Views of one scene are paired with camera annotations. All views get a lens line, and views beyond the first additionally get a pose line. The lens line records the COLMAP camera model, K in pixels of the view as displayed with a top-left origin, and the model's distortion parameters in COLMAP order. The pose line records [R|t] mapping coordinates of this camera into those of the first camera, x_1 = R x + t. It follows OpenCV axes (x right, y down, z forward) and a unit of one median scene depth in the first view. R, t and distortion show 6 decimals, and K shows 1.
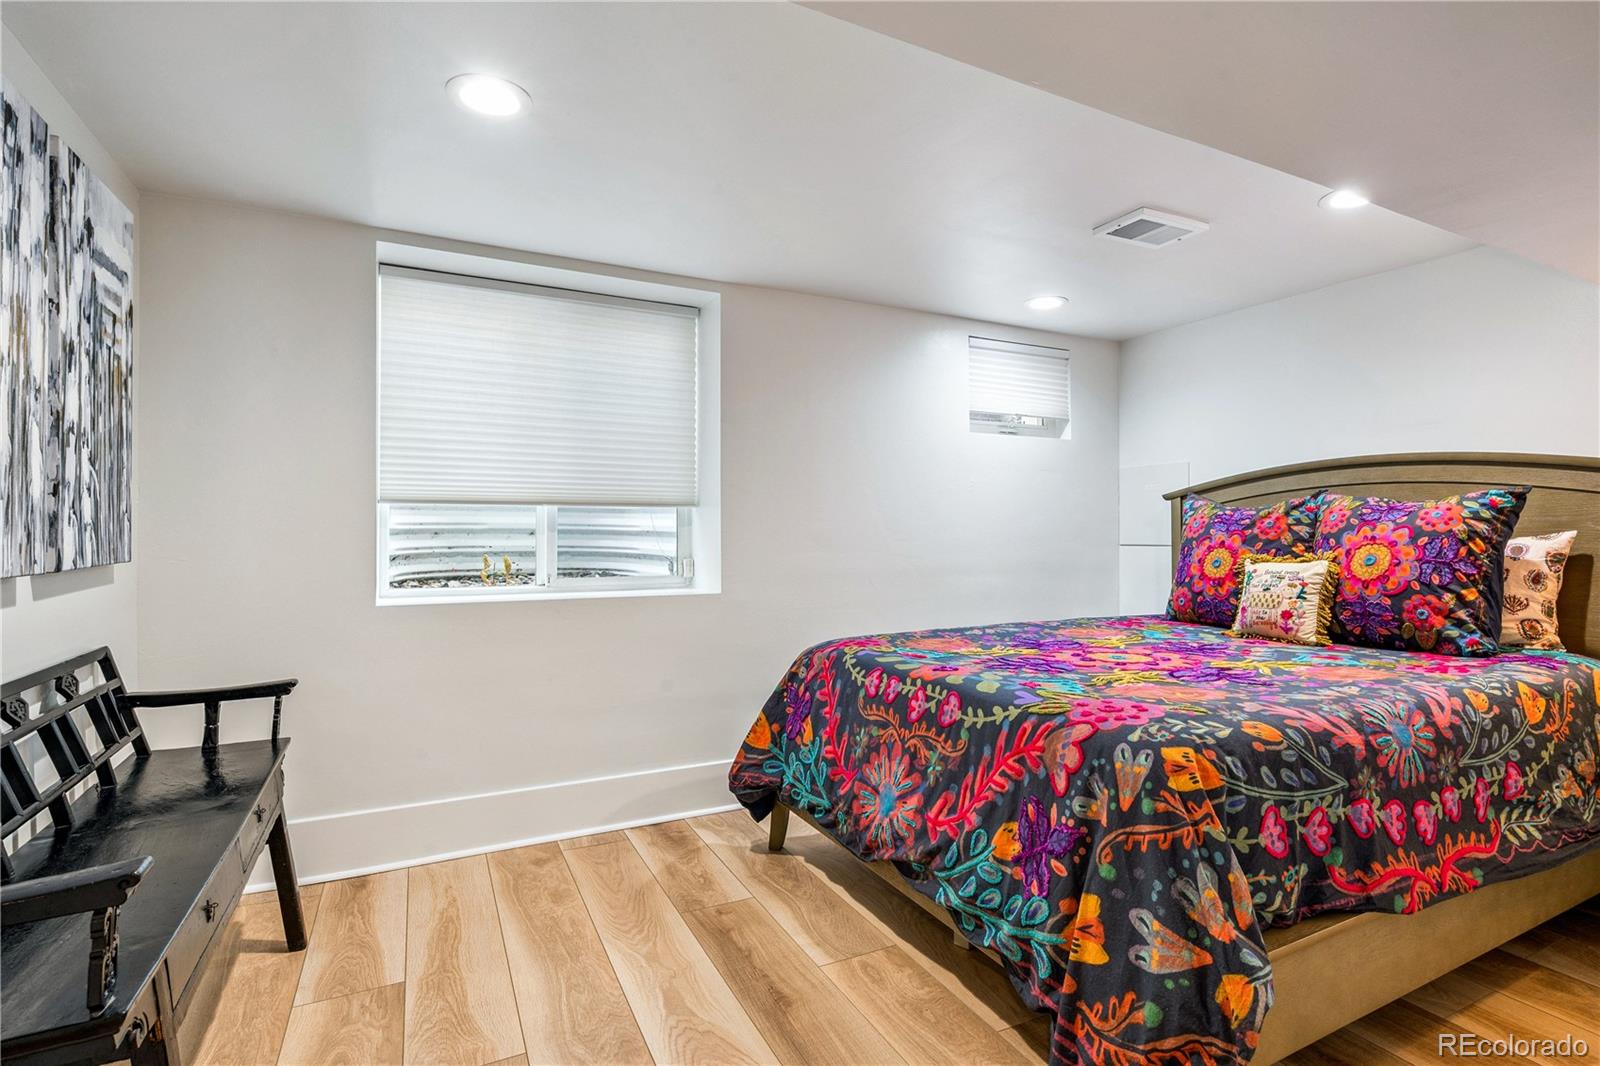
lens RADIAL K [[772.9, 0, 797.0], [0, 772.9, 535.0], [0, 0, 1]] dist [0.003593, -0.000136]
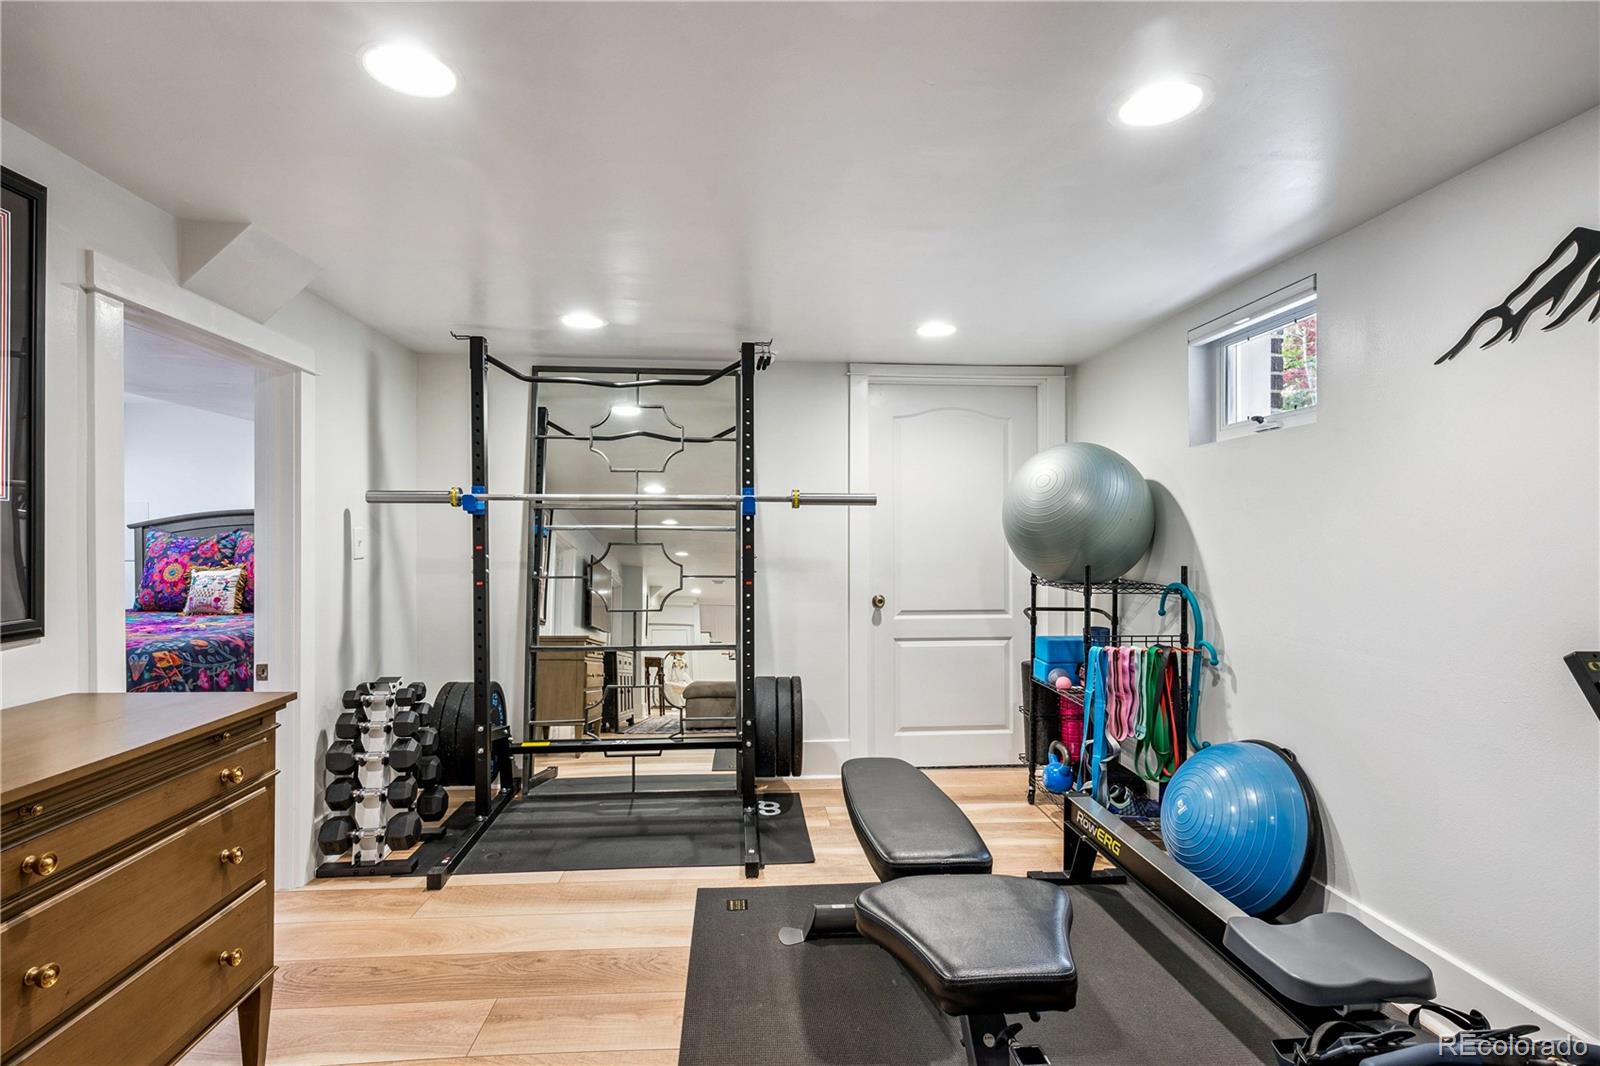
lens RADIAL K [[772.9, 0, 795.1], [0, 772.9, 534.7], [0, 0, 1]] dist [0.003593, -0.000136]
pose [[0.375231, -0.000808, 0.926931, -0.523243], [0.002698, 0.999996, -0.000221, -0.043038], [-0.926927, 0.002583, 0.375232, -0.906739]]
